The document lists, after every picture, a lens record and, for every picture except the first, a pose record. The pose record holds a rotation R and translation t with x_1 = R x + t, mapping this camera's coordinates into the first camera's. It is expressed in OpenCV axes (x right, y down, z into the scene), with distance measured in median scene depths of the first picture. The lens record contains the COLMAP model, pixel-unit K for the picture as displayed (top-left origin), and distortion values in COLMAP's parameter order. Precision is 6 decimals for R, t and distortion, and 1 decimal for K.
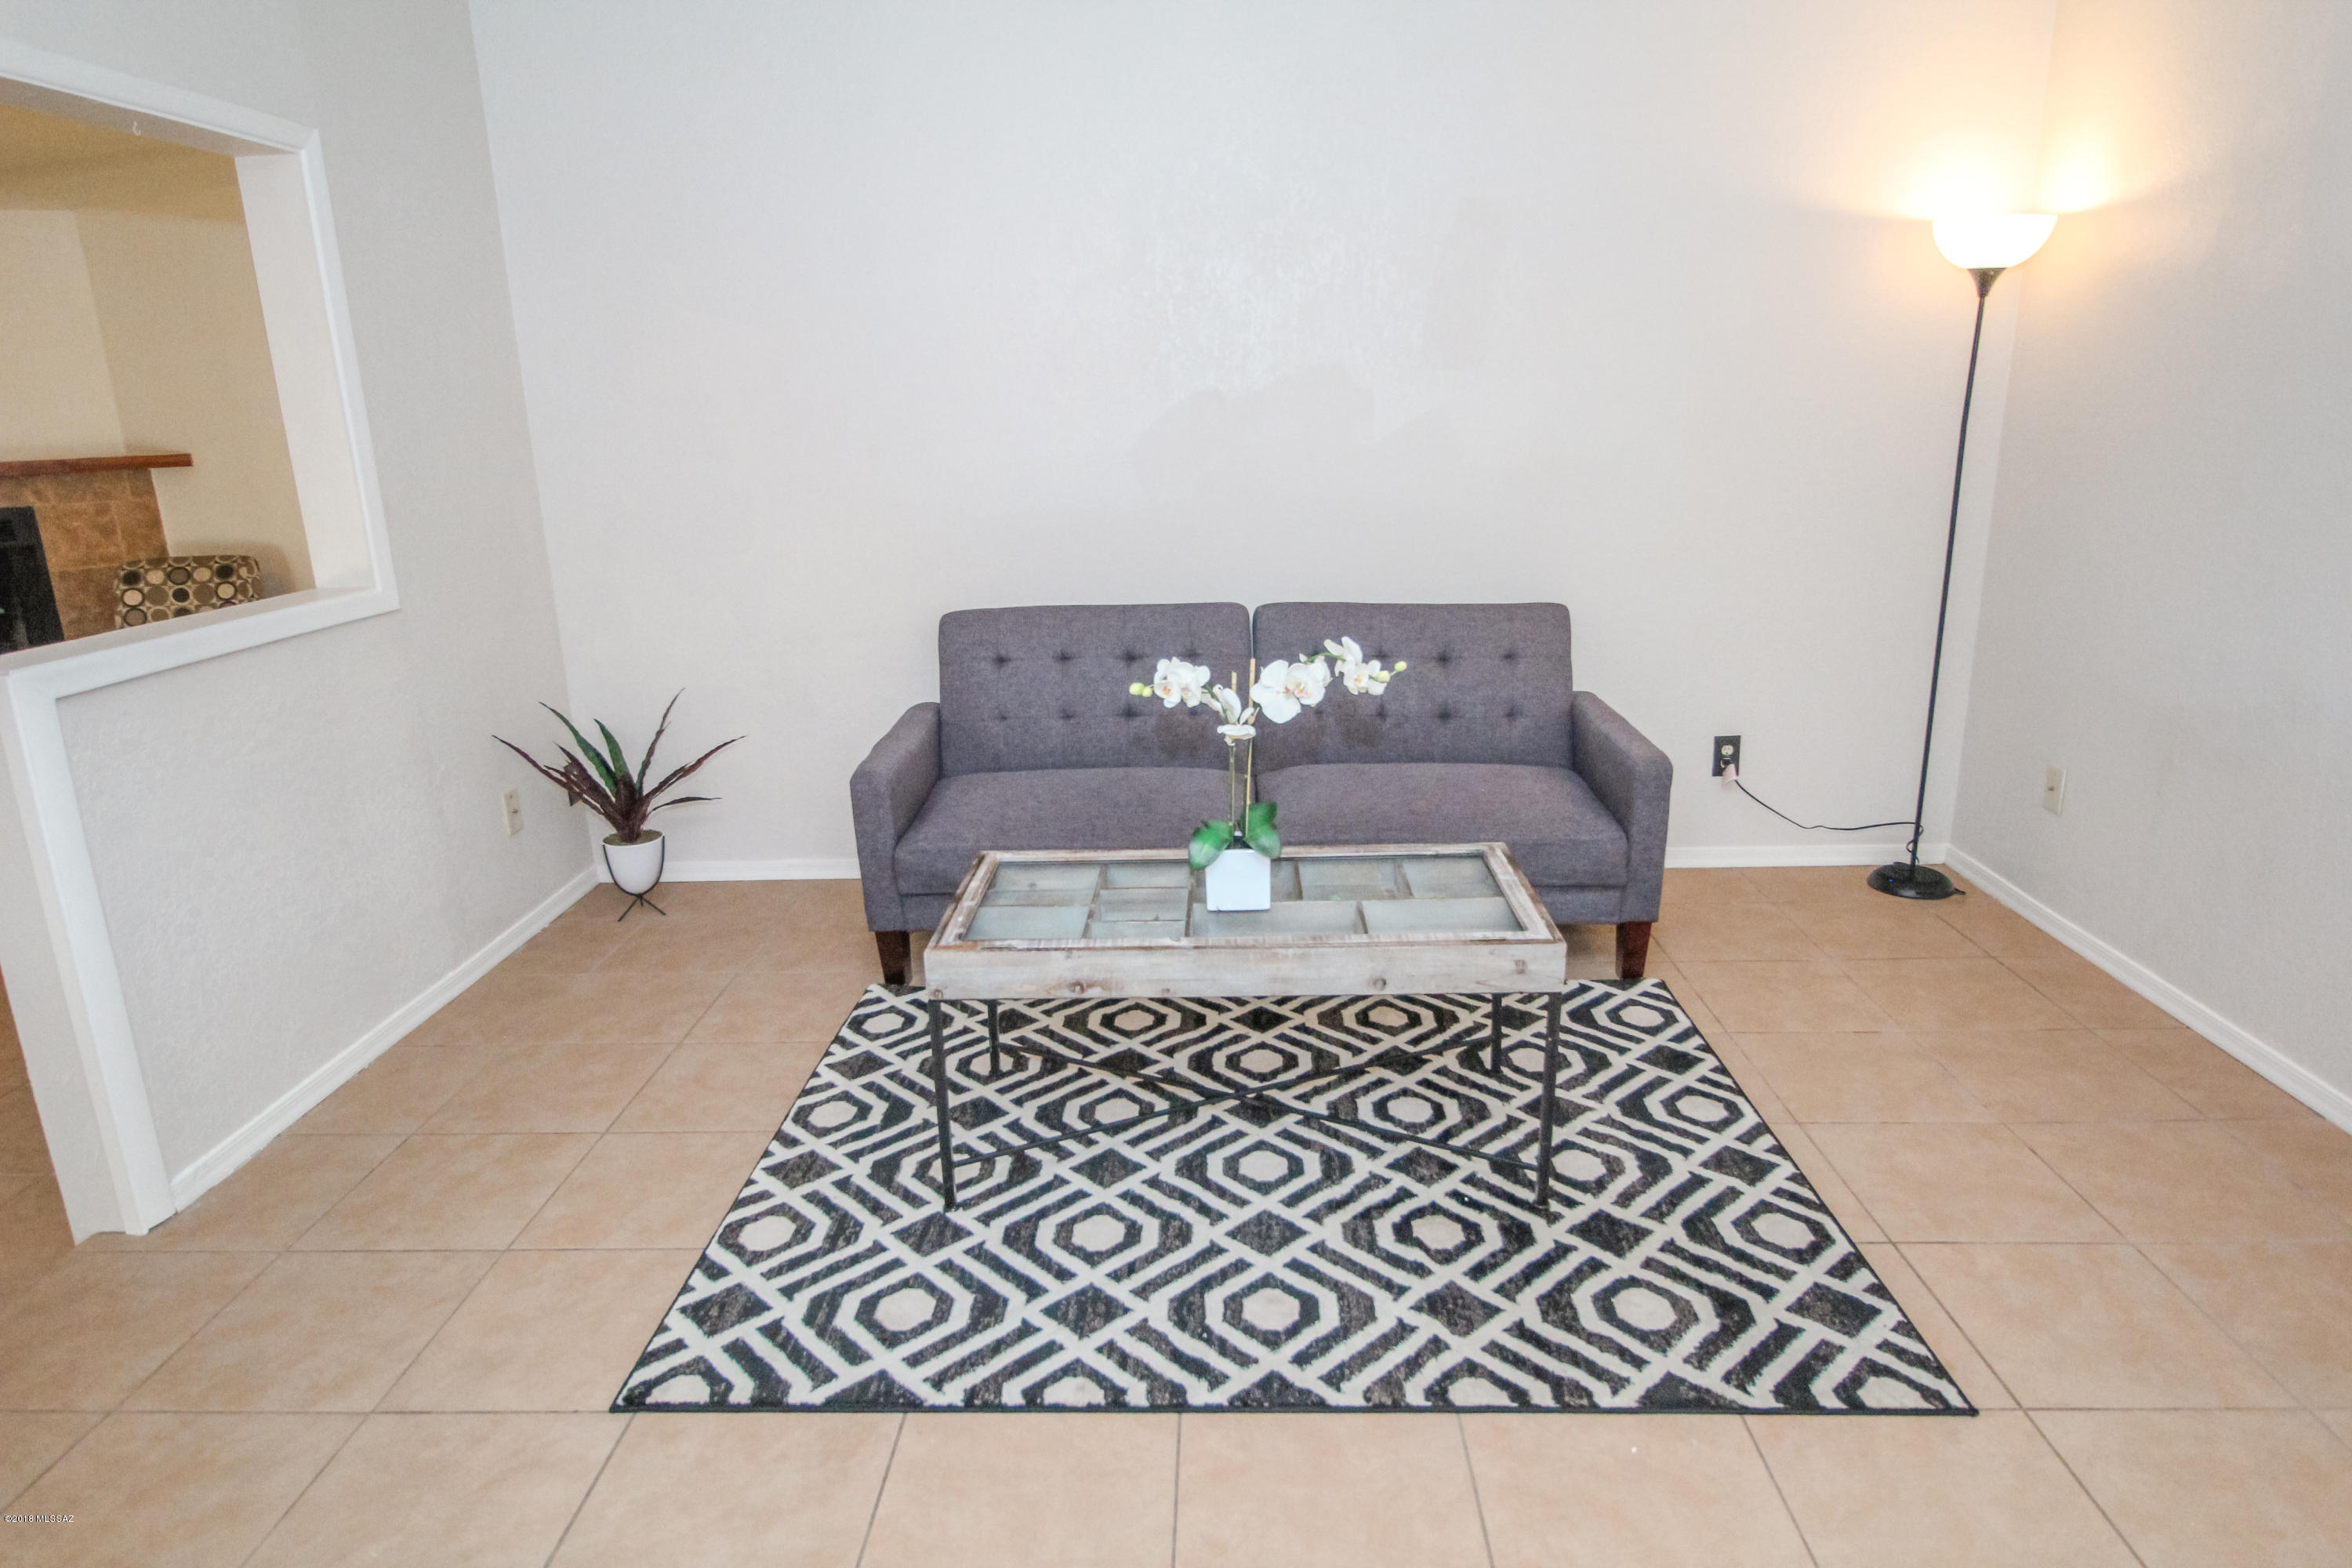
lens RADIAL K [[1374.8, 0, 1175.6], [0, 1374.8, 775.8], [0, 0, 1]] dist [0.001791, -0.006582]
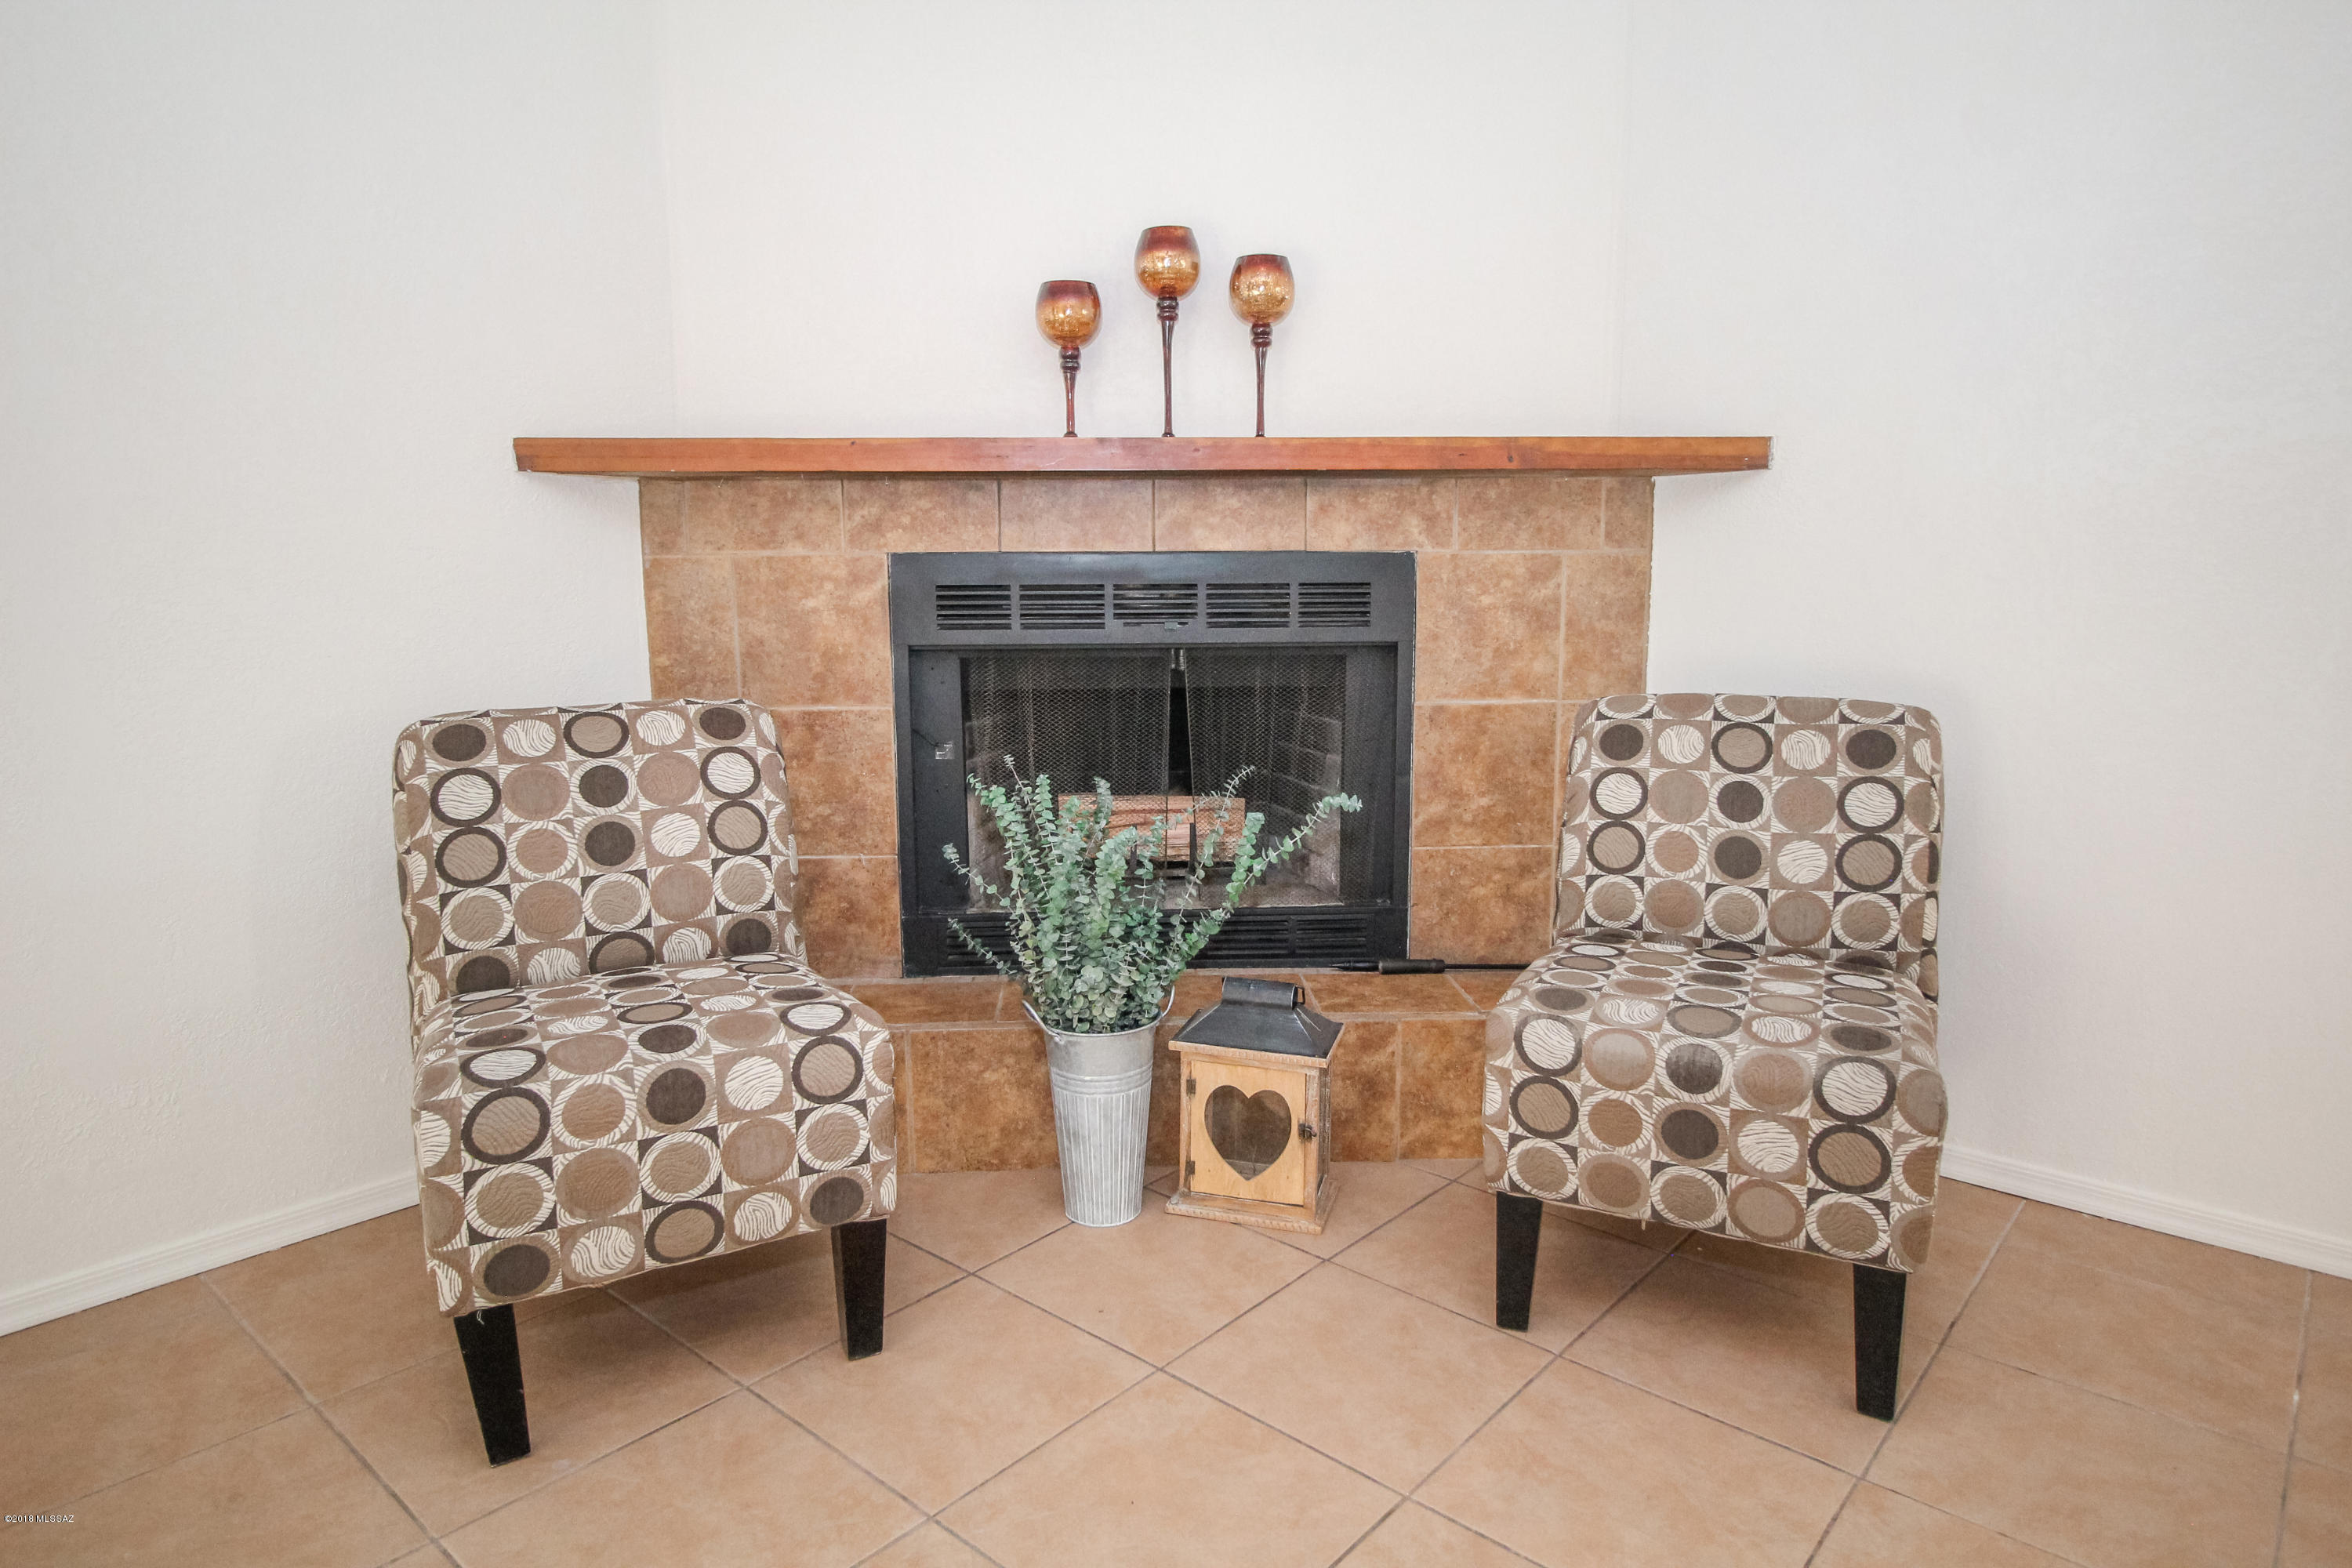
lens RADIAL K [[1374.8, 0, 1182.6], [0, 1374.8, 784.7], [0, 0, 1]] dist [0.001791, -0.006582]
pose [[0.775460, 0.119640, -0.619958, -1.571621], [-0.187771, 0.981157, -0.045524, -0.235789], [0.602830, 0.151713, 0.783313, 1.614435]]
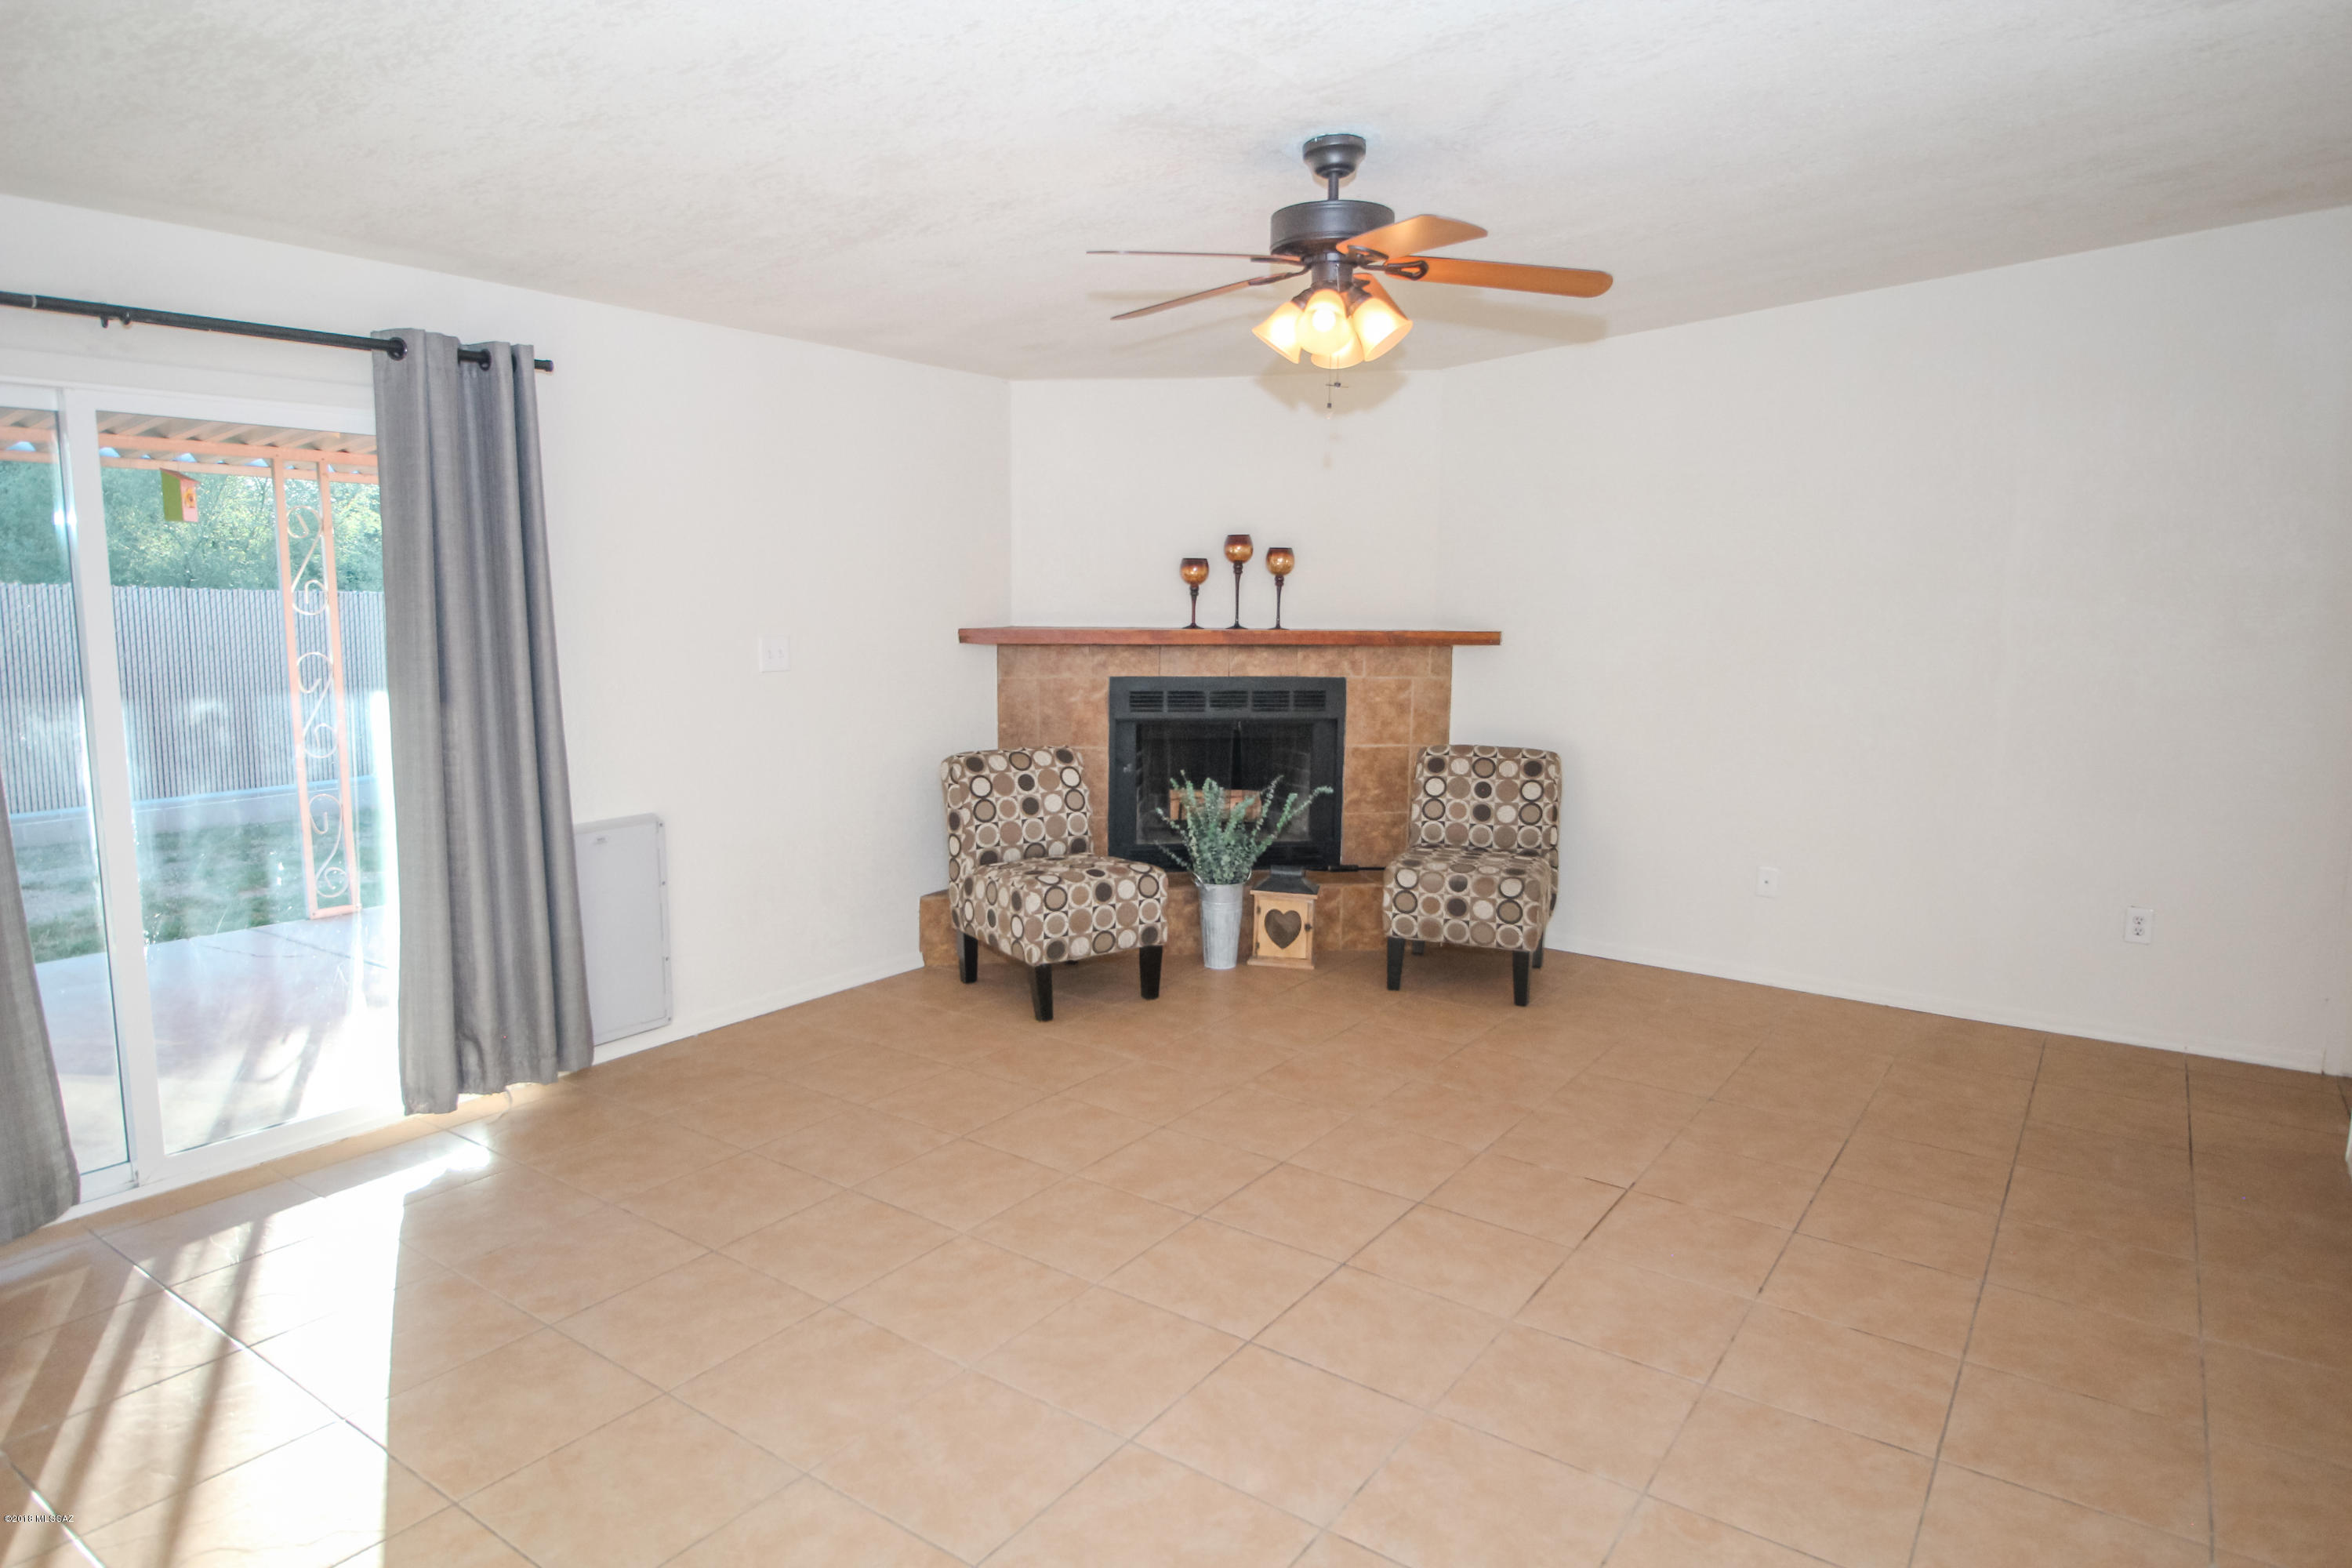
lens RADIAL K [[1374.8, 0, 1182.1], [0, 1374.8, 778.4], [0, 0, 1]] dist [0.001791, -0.006582]
pose [[0.835855, 0.114350, -0.536908, -1.063478], [-0.182932, 0.980181, -0.076029, -0.095934], [0.517573, 0.161768, 0.840208, 0.428537]]
